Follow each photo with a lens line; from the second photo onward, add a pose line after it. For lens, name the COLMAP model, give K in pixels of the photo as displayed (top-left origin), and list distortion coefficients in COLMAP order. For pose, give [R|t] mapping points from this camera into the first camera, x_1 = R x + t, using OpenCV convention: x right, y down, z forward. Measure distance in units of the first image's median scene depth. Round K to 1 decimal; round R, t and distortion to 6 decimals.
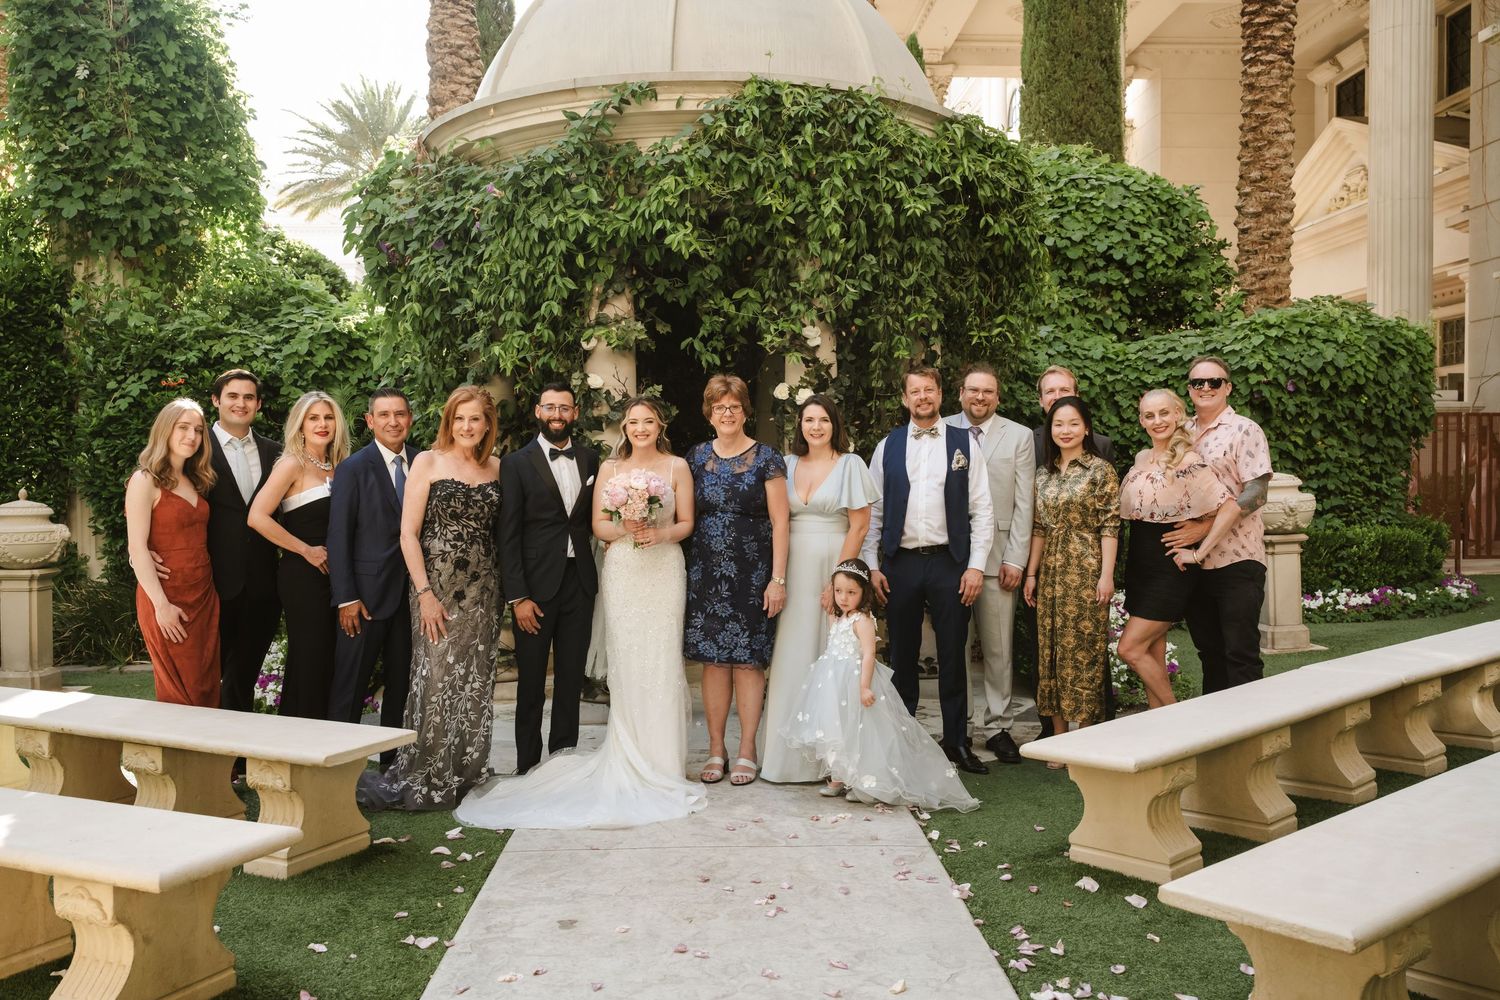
lens RADIAL K [[1256.6, 0, 735.7], [0, 1256.6, 502.9], [0, 0, 1]] dist [-0.000922, -0.020947]
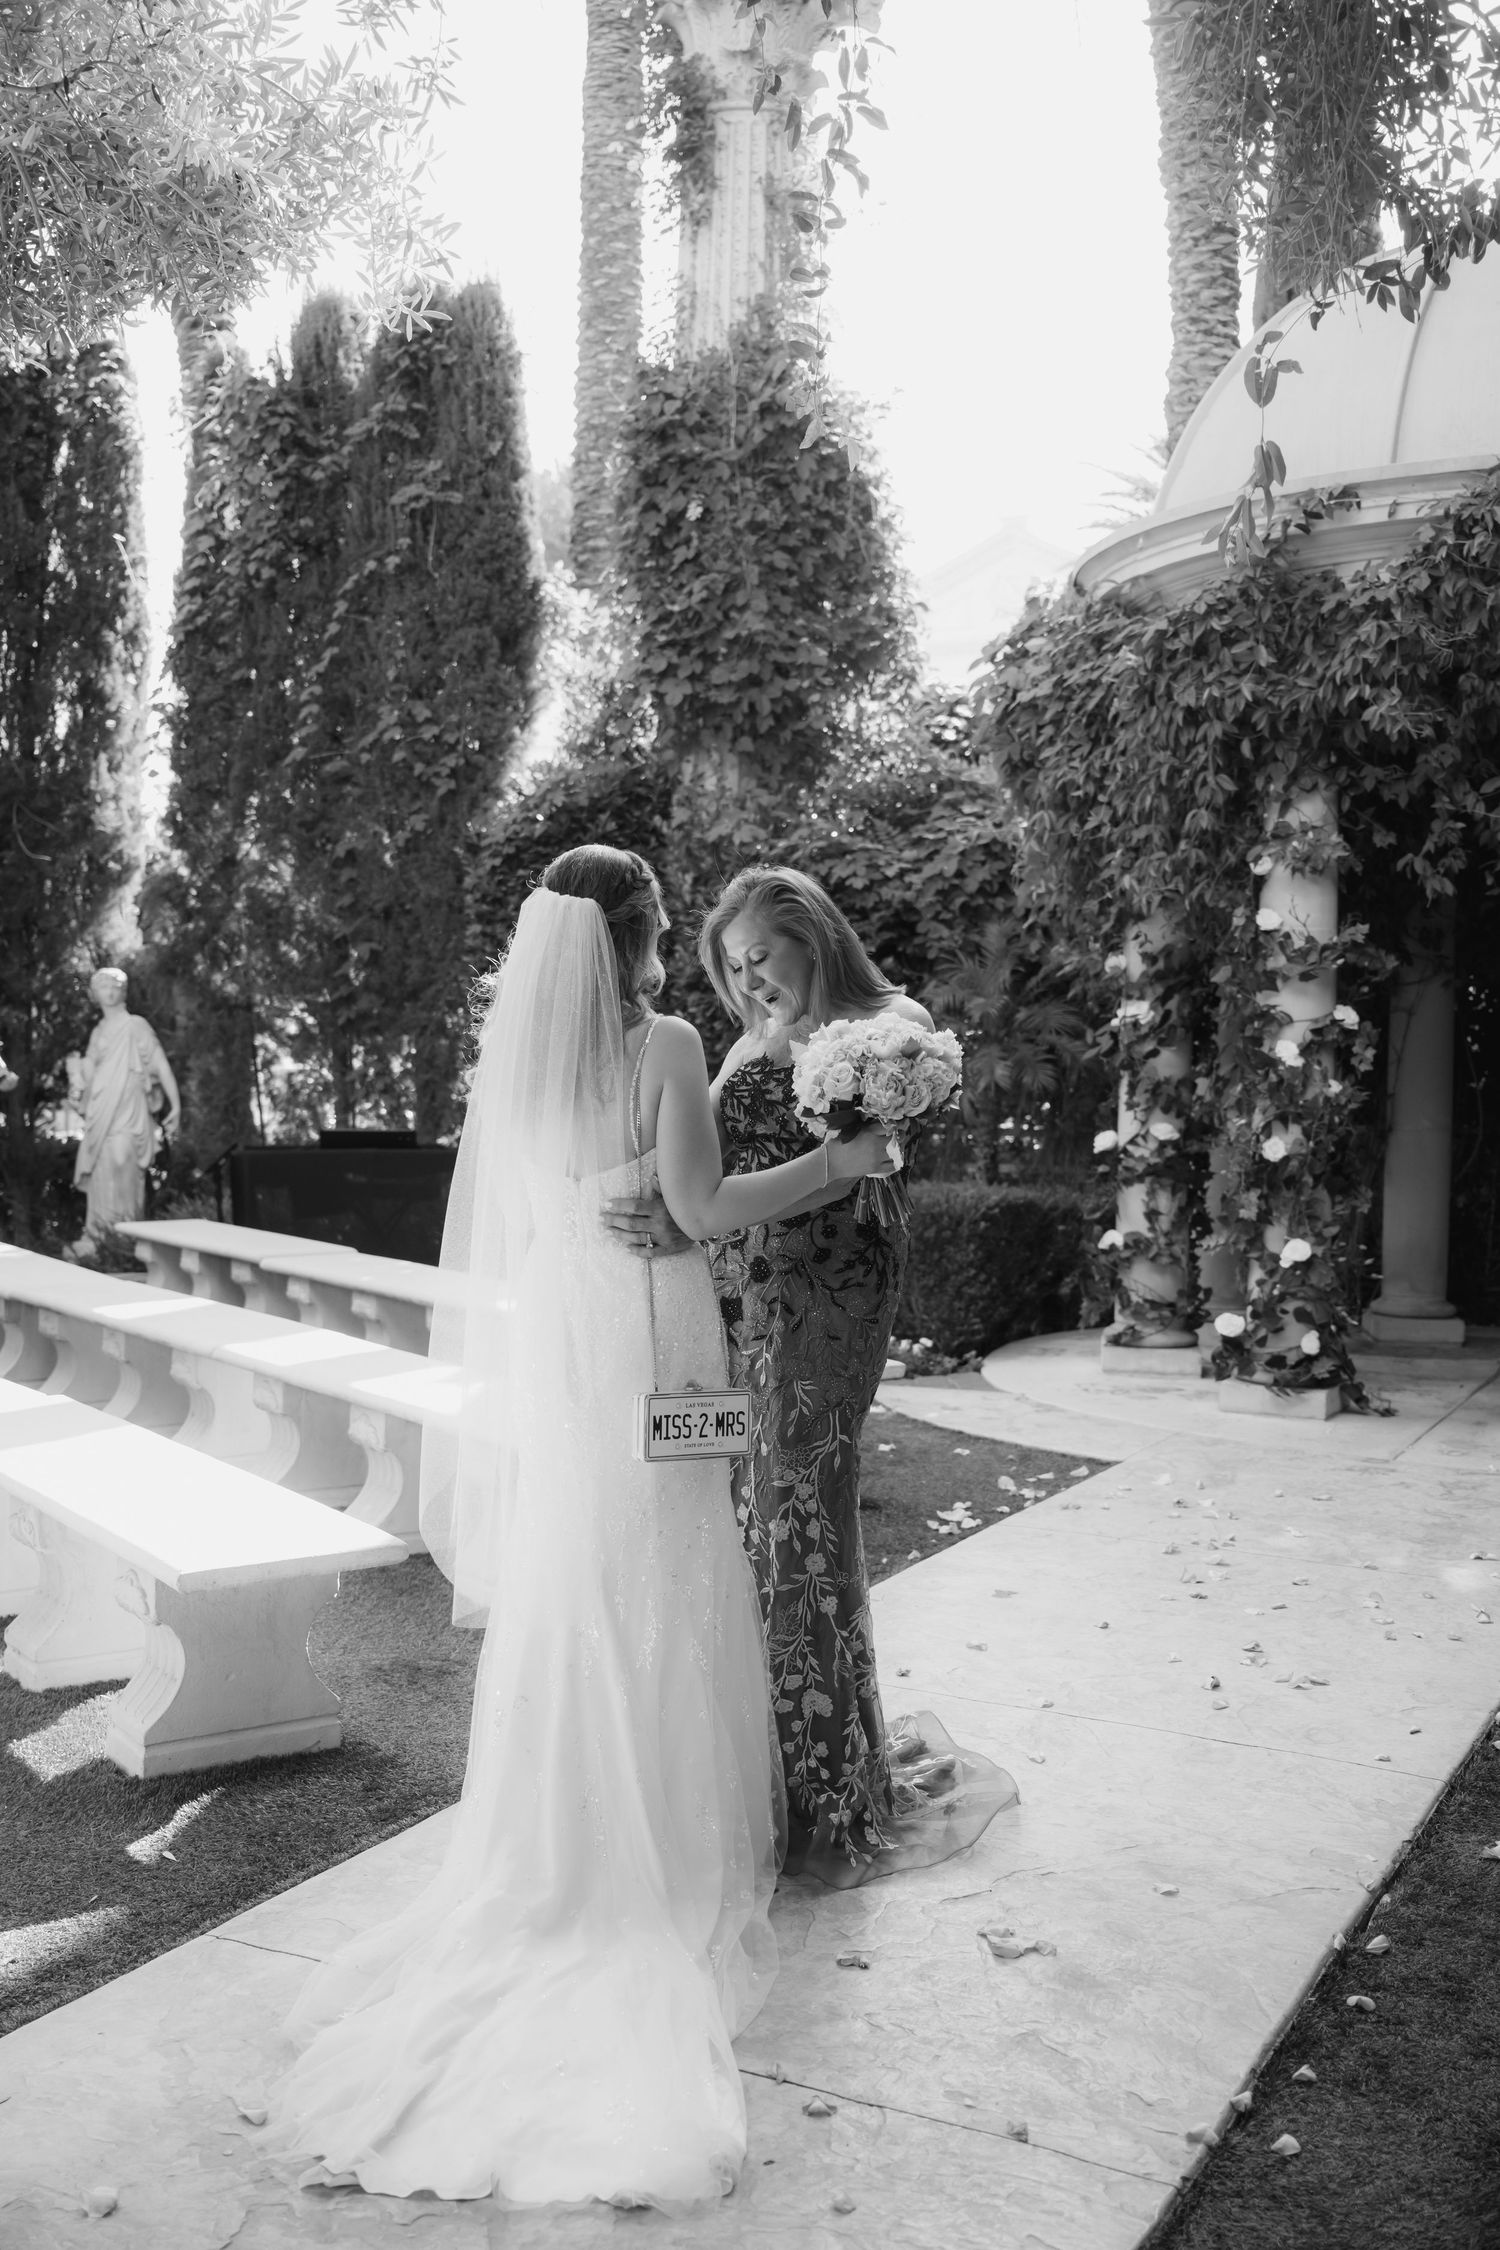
lens RADIAL K [[2460.4, 0, 749.5], [0, 2460.4, 1132.8], [0, 0, 1]] dist [-0.015440, 0.000000]
pose [[0.849666, 0.041955, -0.525649, 0.343987], [-0.033910, 0.999114, 0.024933, -0.003337], [0.526229, -0.003360, 0.850336, -0.288308]]
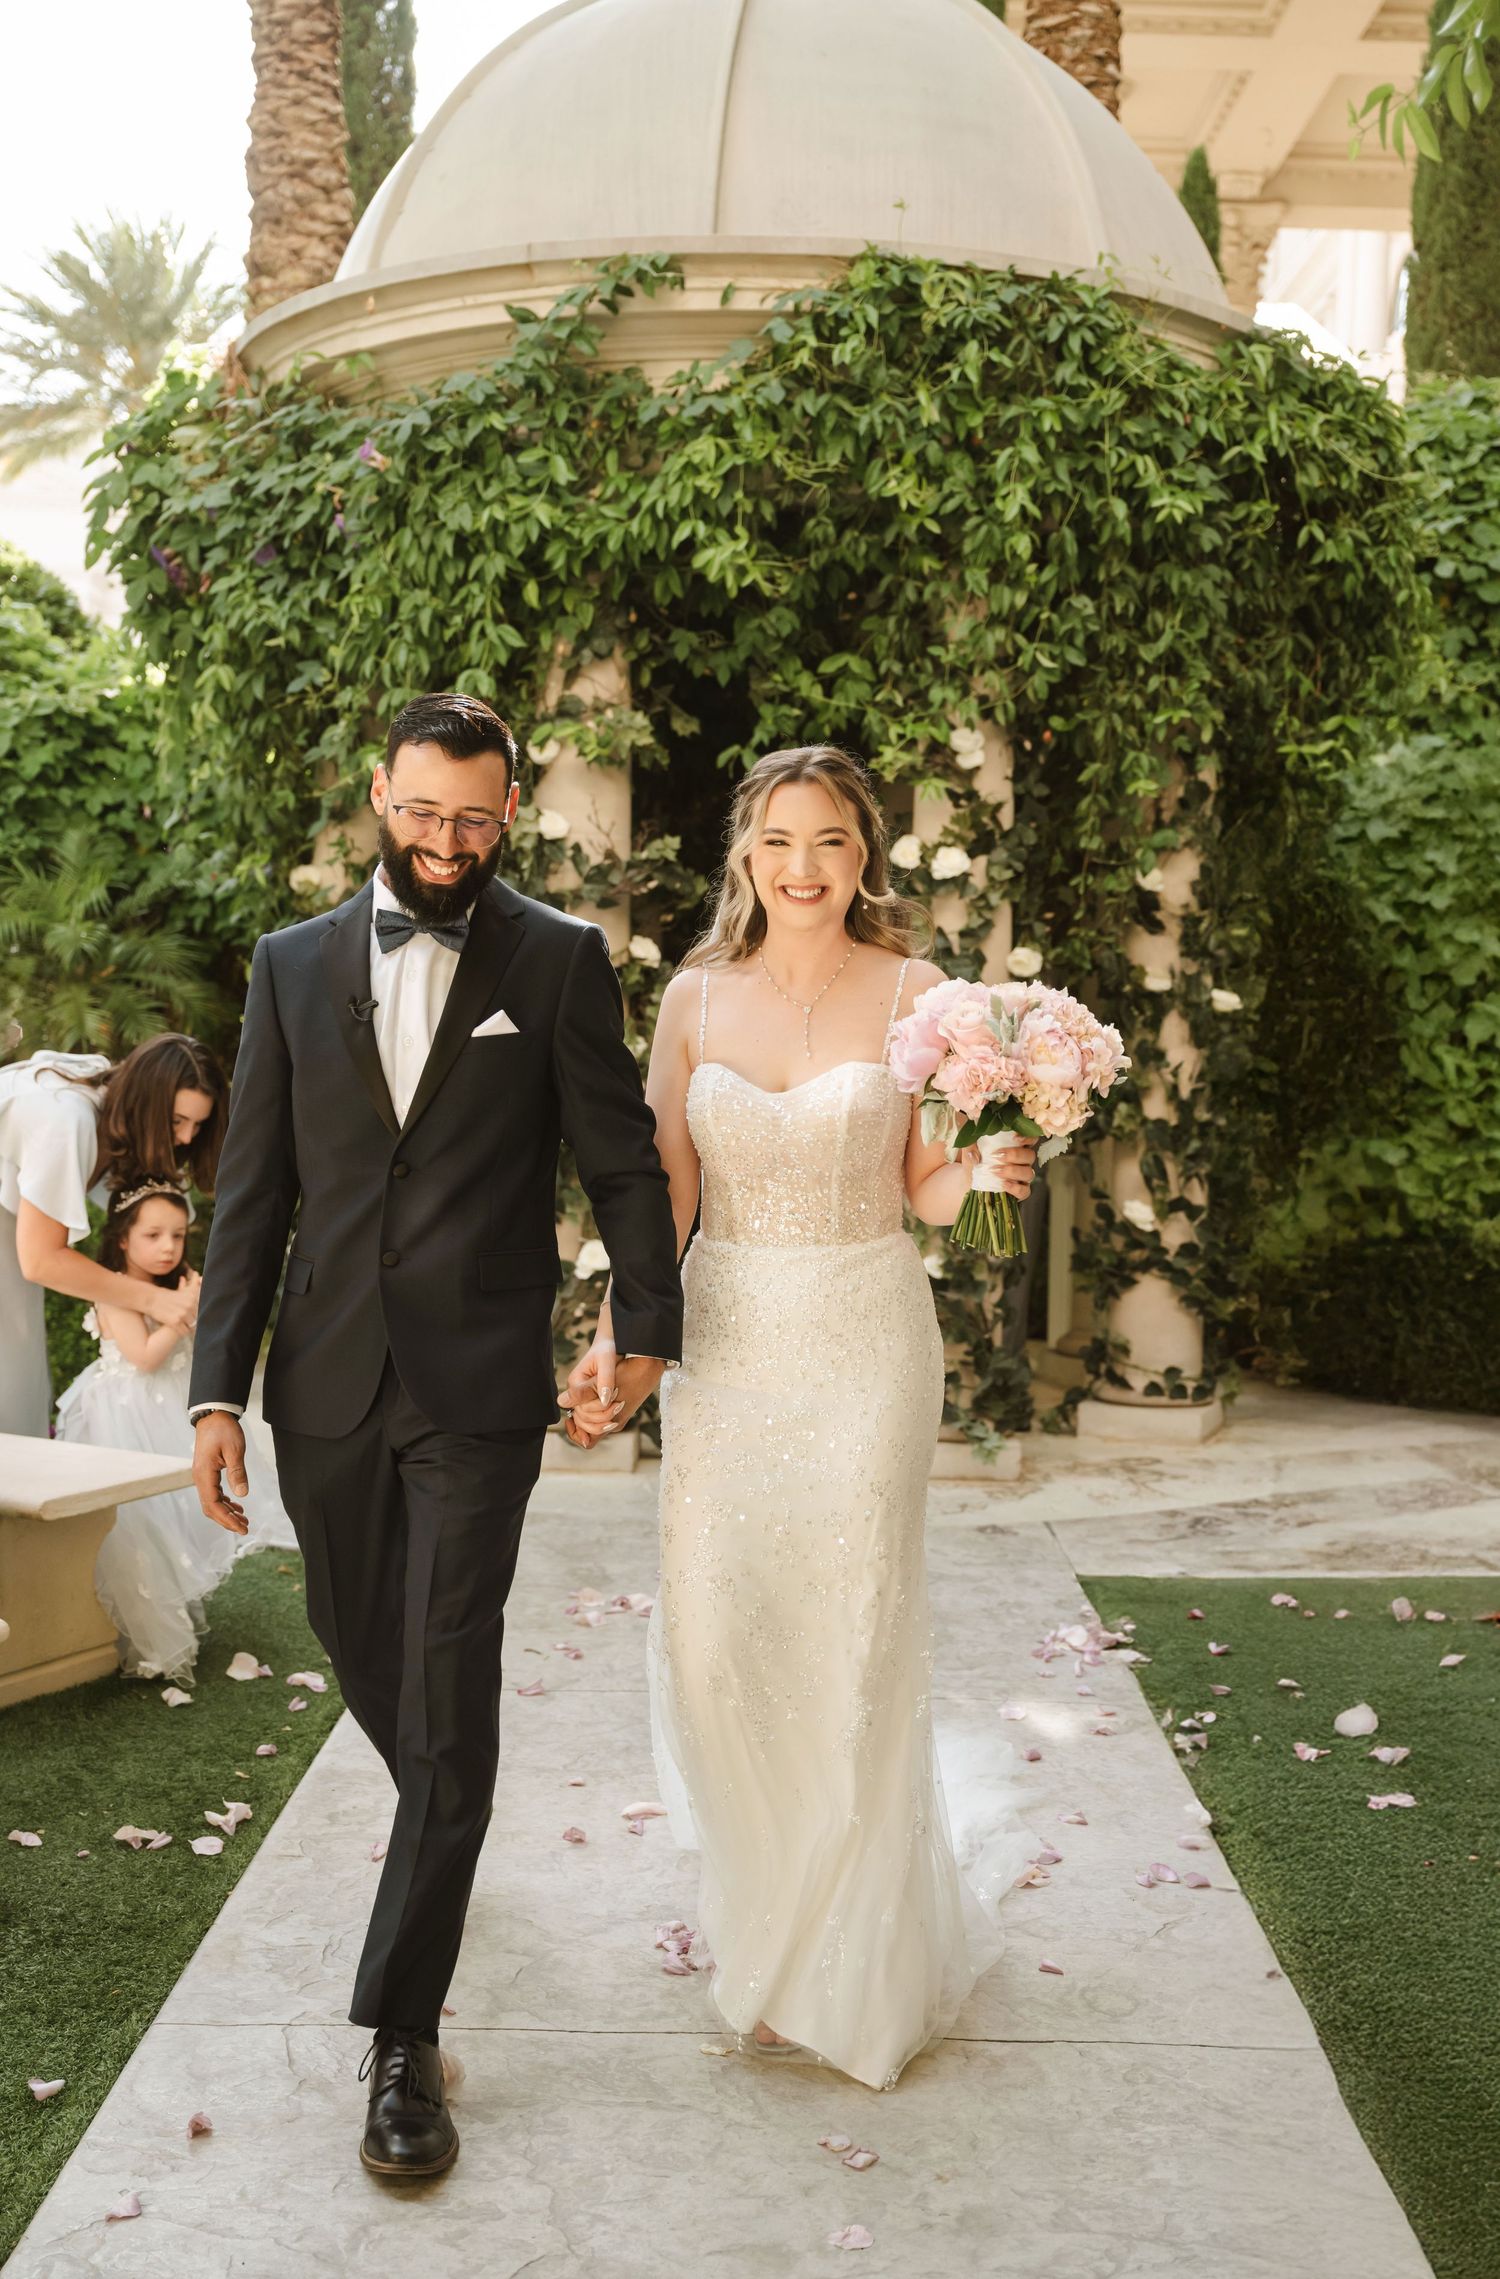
lens RADIAL K [[2529.6, 0, 770.4], [0, 2529.6, 1131.5], [0, 0, 1]] dist [0.013425, 0.000000]
pose [[0.999283, 0.029576, -0.023633, 0.007845], [-0.028926, 0.999206, 0.027381, 0.000730], [0.024424, -0.026678, 0.999346, -0.061212]]
